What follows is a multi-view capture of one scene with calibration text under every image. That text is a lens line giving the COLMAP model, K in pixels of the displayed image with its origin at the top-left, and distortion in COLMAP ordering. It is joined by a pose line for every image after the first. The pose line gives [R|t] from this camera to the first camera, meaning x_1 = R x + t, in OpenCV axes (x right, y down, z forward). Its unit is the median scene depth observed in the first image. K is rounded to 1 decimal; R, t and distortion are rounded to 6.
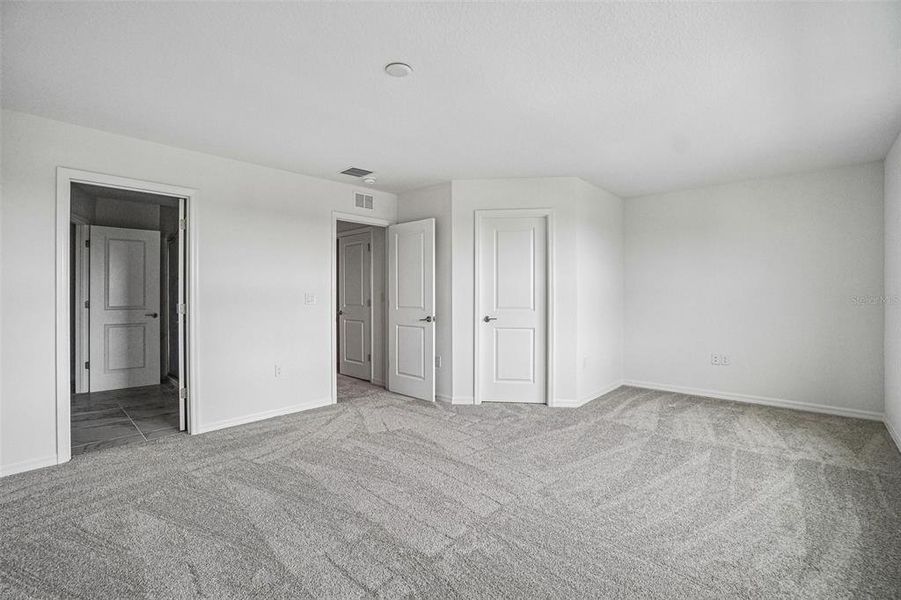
lens RADIAL K [[400.9, 0, 453.6], [0, 400.9, 296.9], [0, 0, 1]] dist [-0.057075, 0.019327]
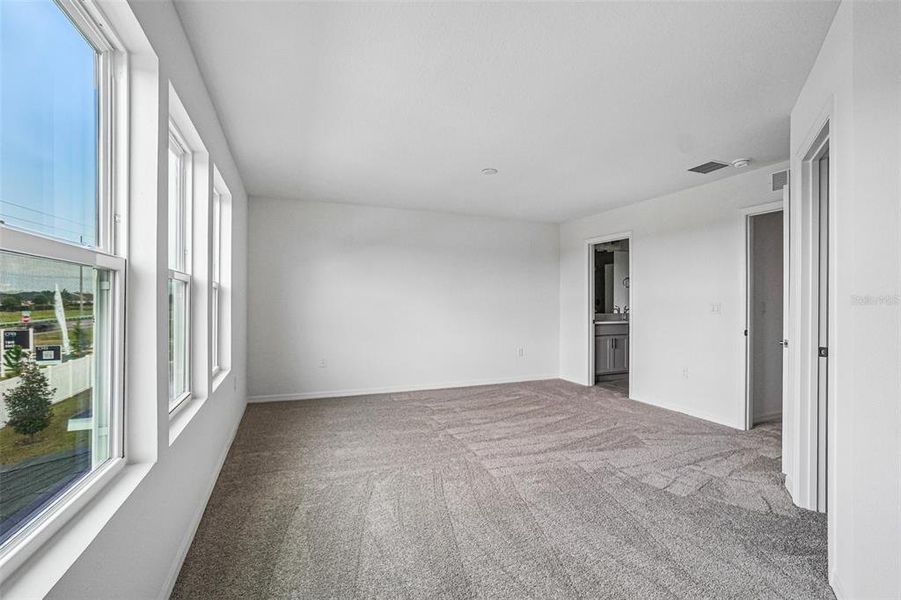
lens RADIAL K [[400.9, 0, 453.6], [0, 400.9, 296.9], [0, 0, 1]] dist [-0.057075, 0.019327]
pose [[-0.434756, -0.019219, -0.900343, 0.908971], [-0.000449, 0.999777, -0.021125, -0.001608], [0.900548, -0.008780, -0.434668, 0.981488]]
